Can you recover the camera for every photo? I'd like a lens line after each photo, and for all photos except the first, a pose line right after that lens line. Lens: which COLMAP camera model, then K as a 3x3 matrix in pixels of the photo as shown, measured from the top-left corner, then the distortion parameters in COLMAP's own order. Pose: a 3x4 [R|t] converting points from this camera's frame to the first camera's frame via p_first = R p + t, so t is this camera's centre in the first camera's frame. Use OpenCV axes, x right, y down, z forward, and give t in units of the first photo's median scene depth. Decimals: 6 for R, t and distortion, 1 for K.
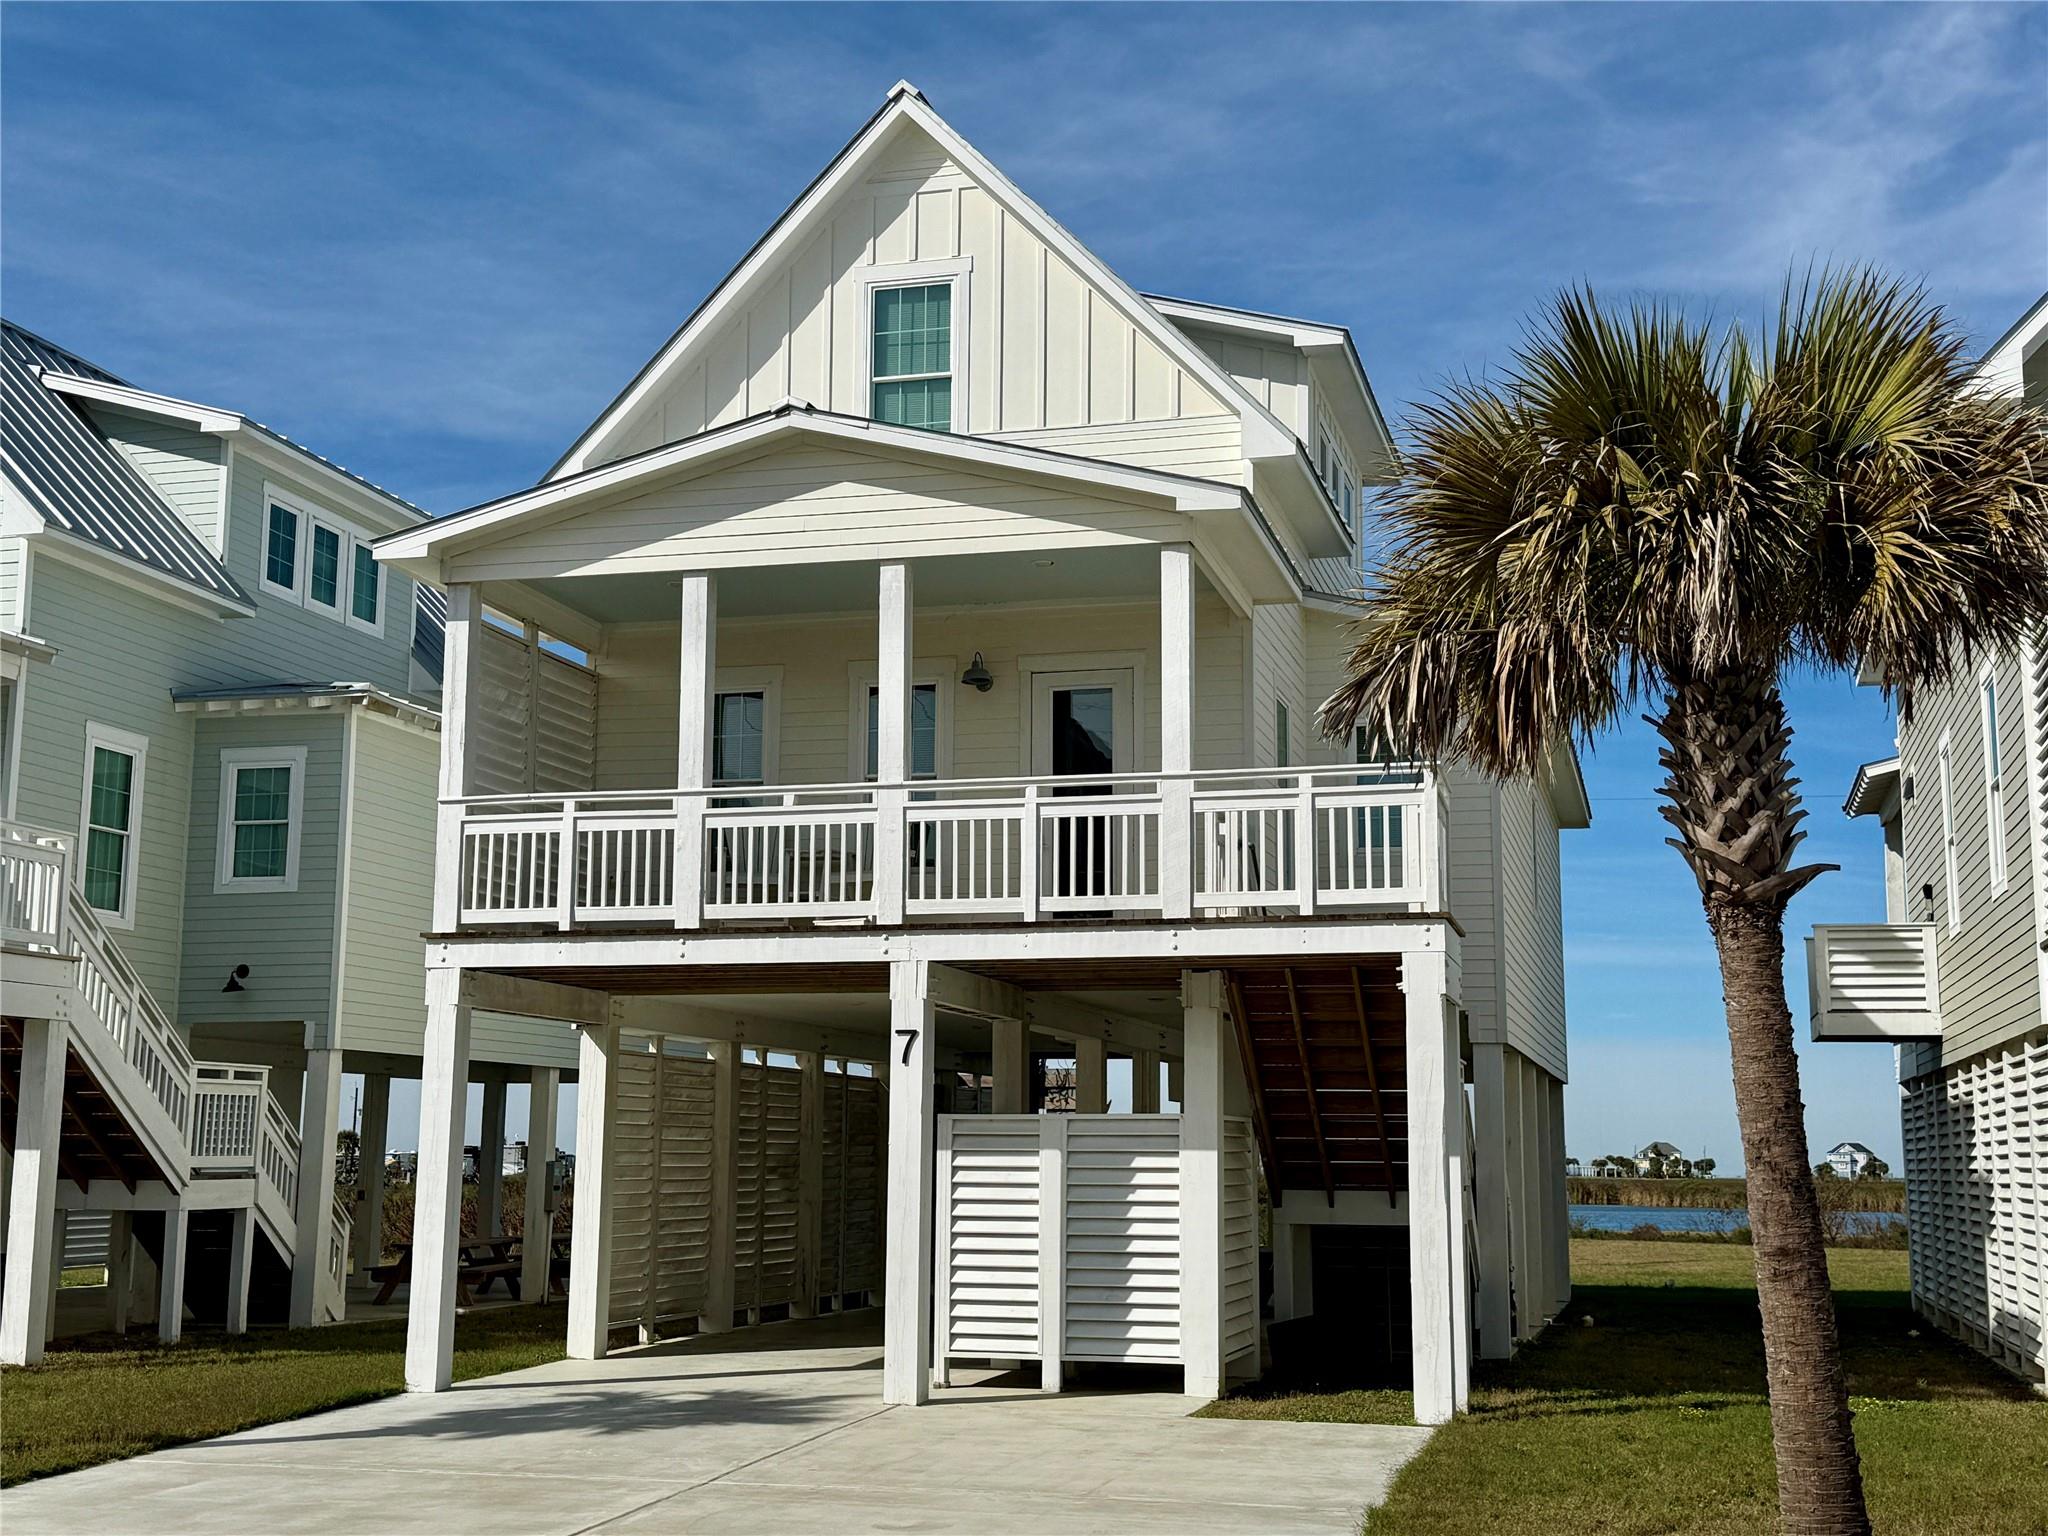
lens RADIAL K [[2458.9, 0, 1027.9], [0, 2458.9, 787.5], [0, 0, 1]] dist [0.087855, 0.000000]
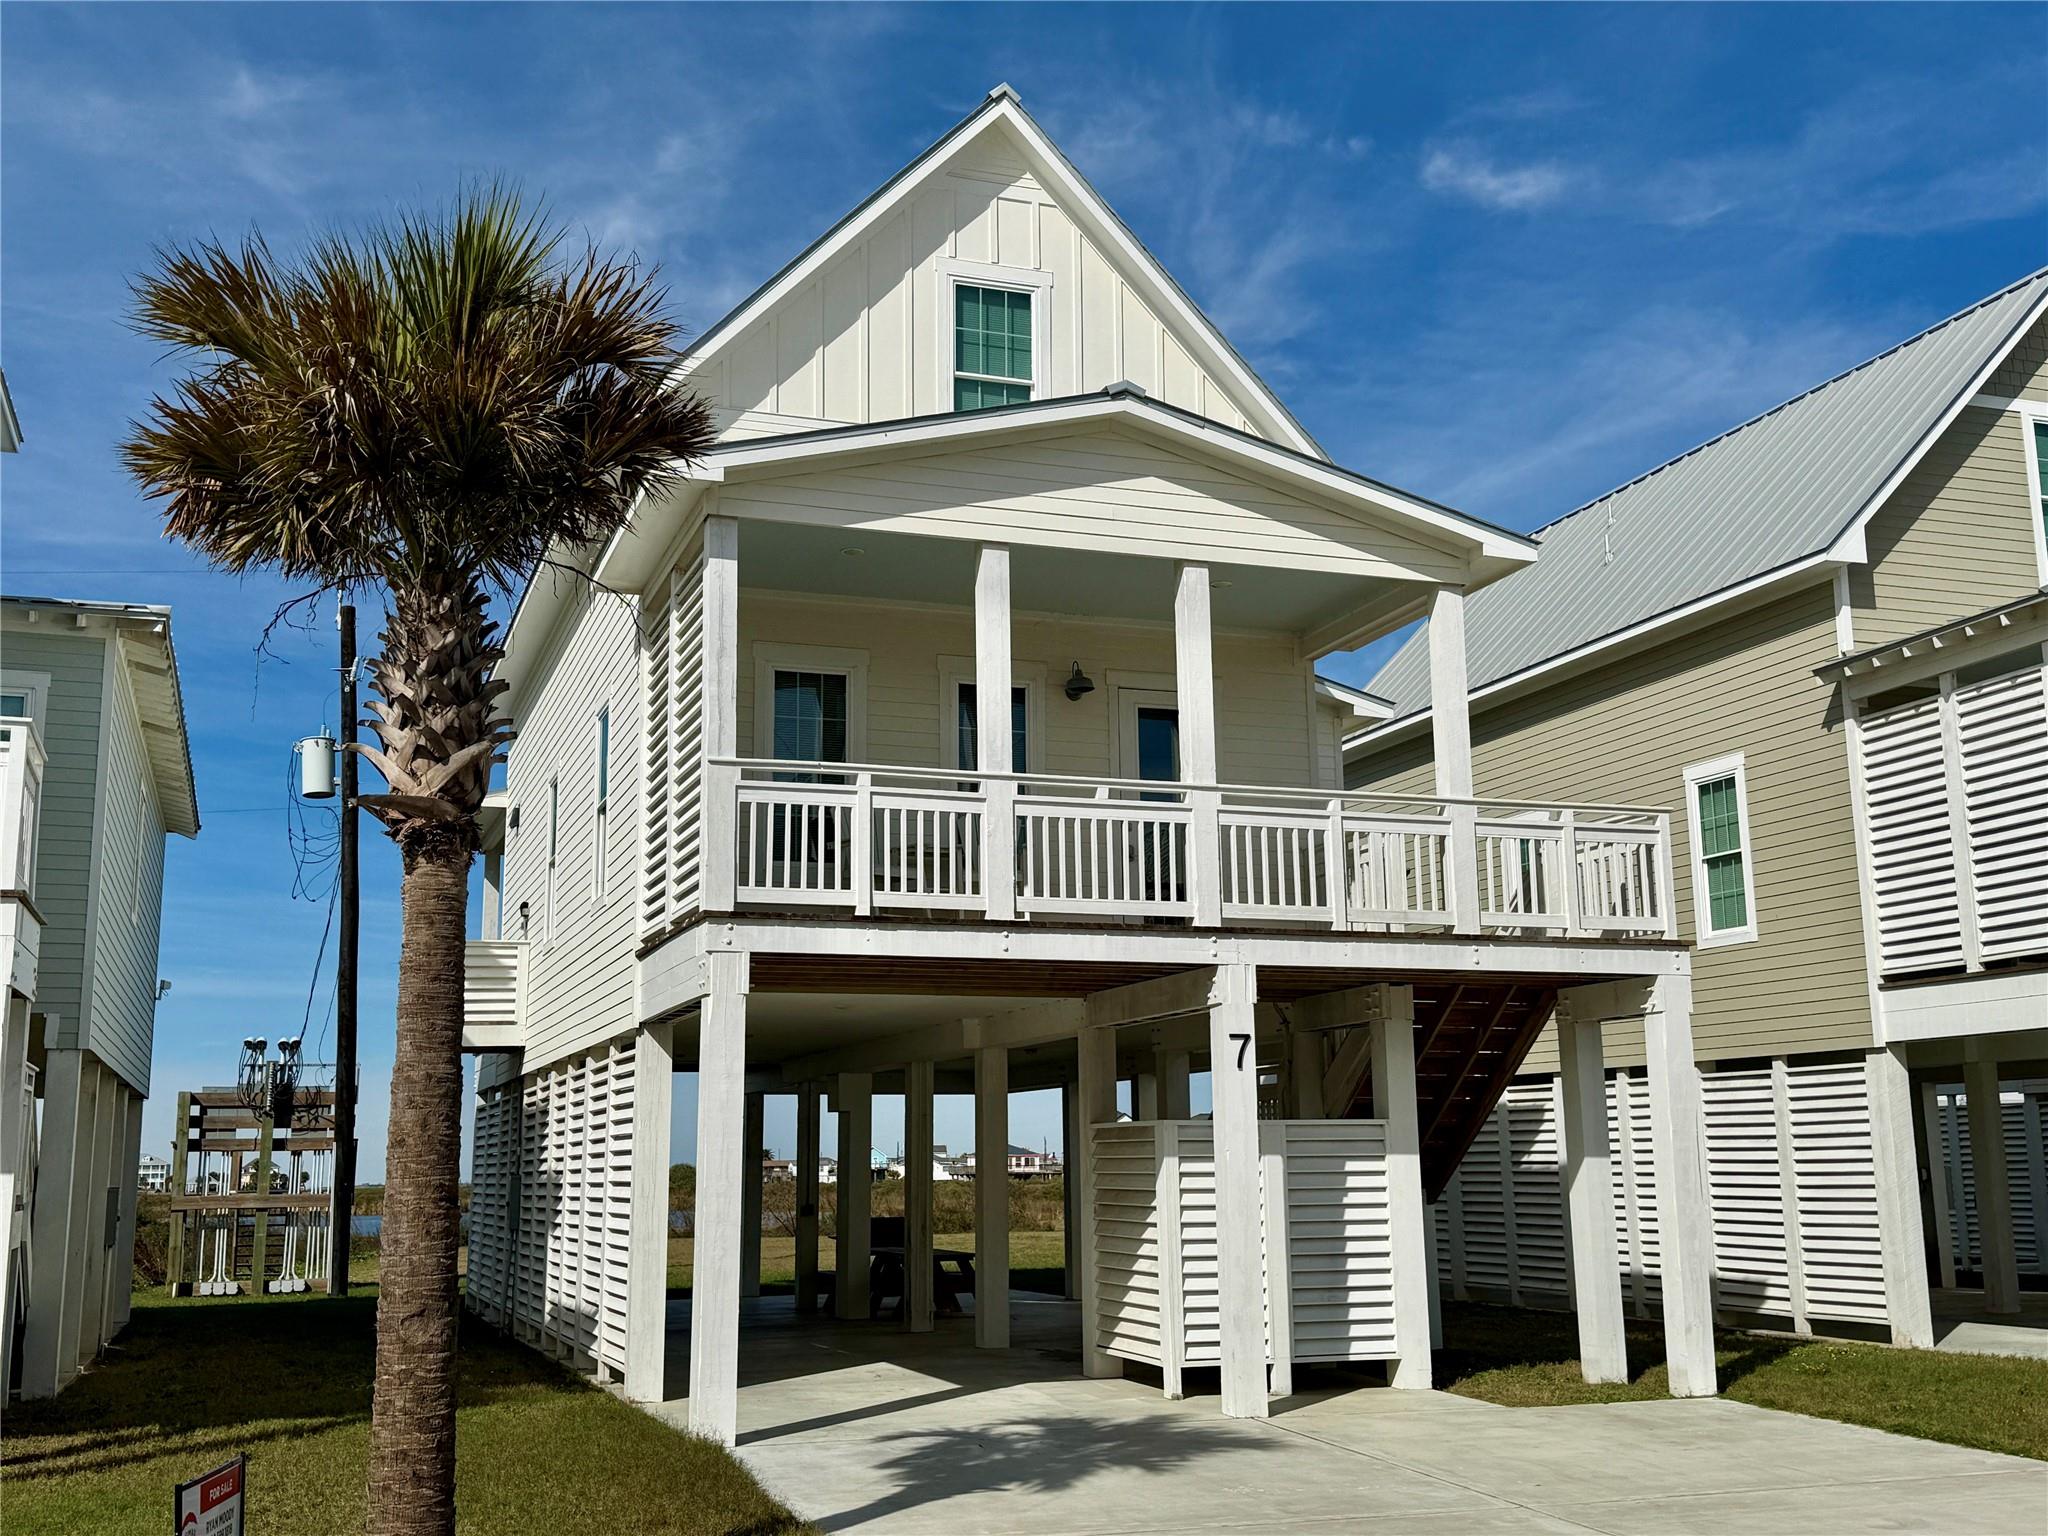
lens RADIAL K [[2134.2, 0, 979.6], [0, 2134.2, 779.3], [0, 0, 1]] dist [0.064505, 0.000000]
pose [[0.826807, 0.085732, 0.555913, -0.586610], [-0.070152, 0.996317, -0.049313, 0.043267], [-0.558093, 0.001774, 0.829776, 0.322911]]
